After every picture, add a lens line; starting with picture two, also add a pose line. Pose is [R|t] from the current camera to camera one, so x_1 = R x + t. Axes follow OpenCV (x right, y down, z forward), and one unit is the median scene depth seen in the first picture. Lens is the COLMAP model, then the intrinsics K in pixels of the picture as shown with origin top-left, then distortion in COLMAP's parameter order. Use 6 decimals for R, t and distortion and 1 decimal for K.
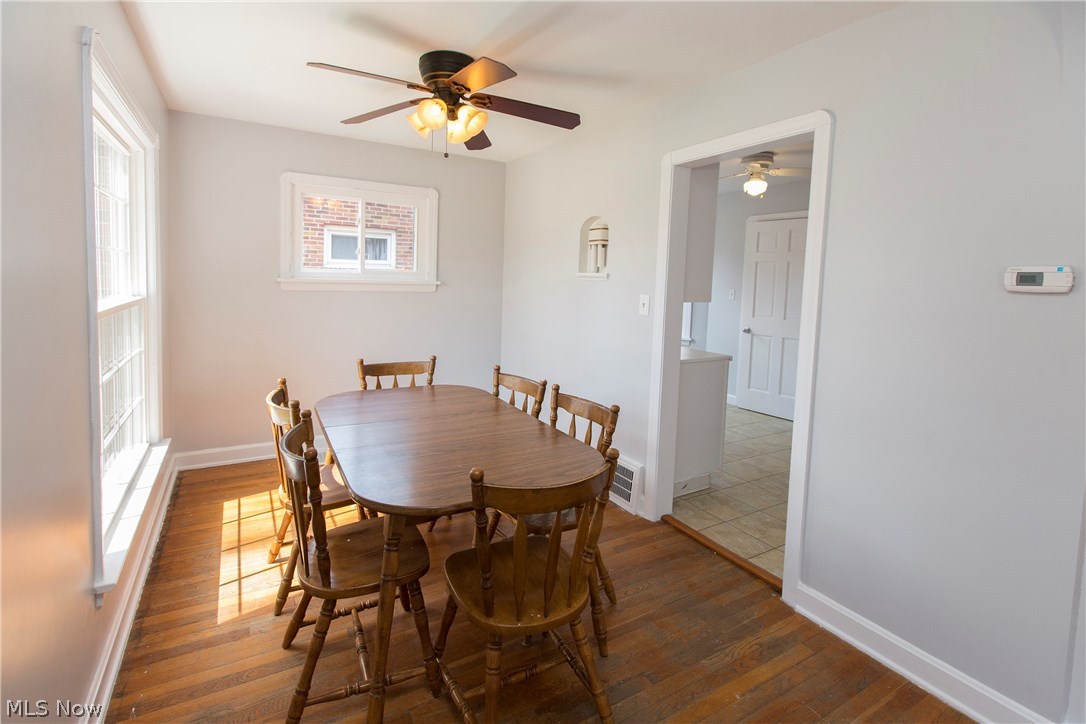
lens RADIAL K [[498.5, 0, 511.4], [0, 498.5, 298.7], [0, 0, 1]] dist [0.001015, -0.000214]
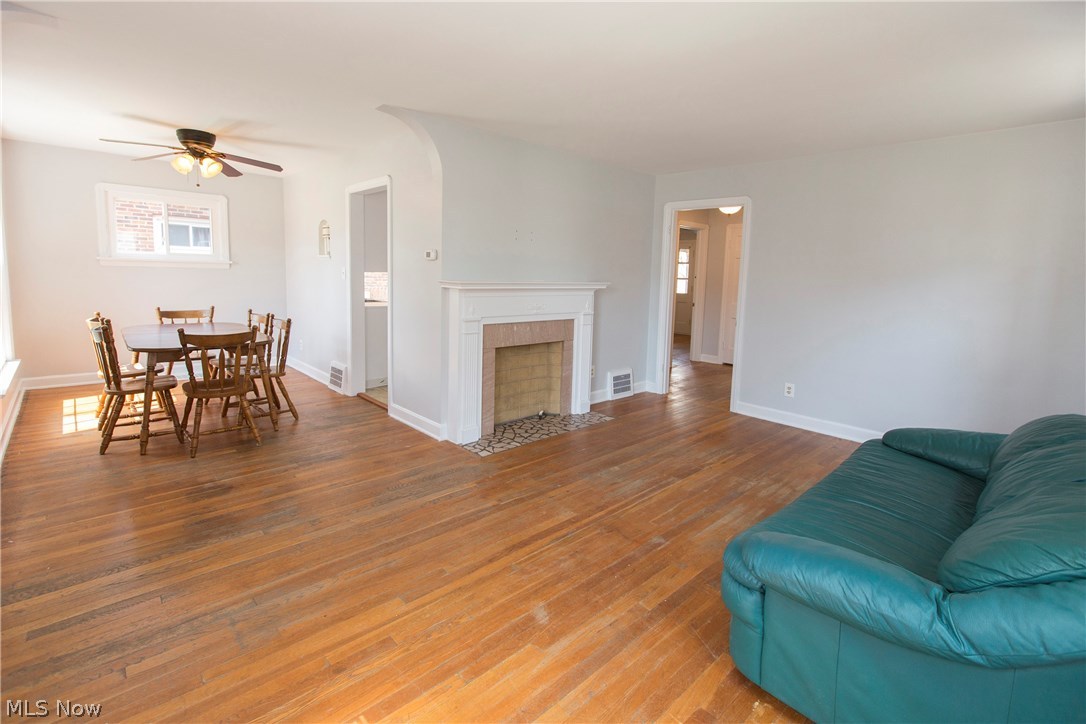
lens RADIAL K [[508.4, 0, 529.5], [0, 508.4, 321.5], [0, 0, 1]] dist [-0.000974, -0.001089]
pose [[0.972978, -0.021980, 0.229849, 0.485746], [0.007840, 0.998030, 0.062251, 0.075156], [-0.230764, -0.058767, 0.971233, -0.869557]]
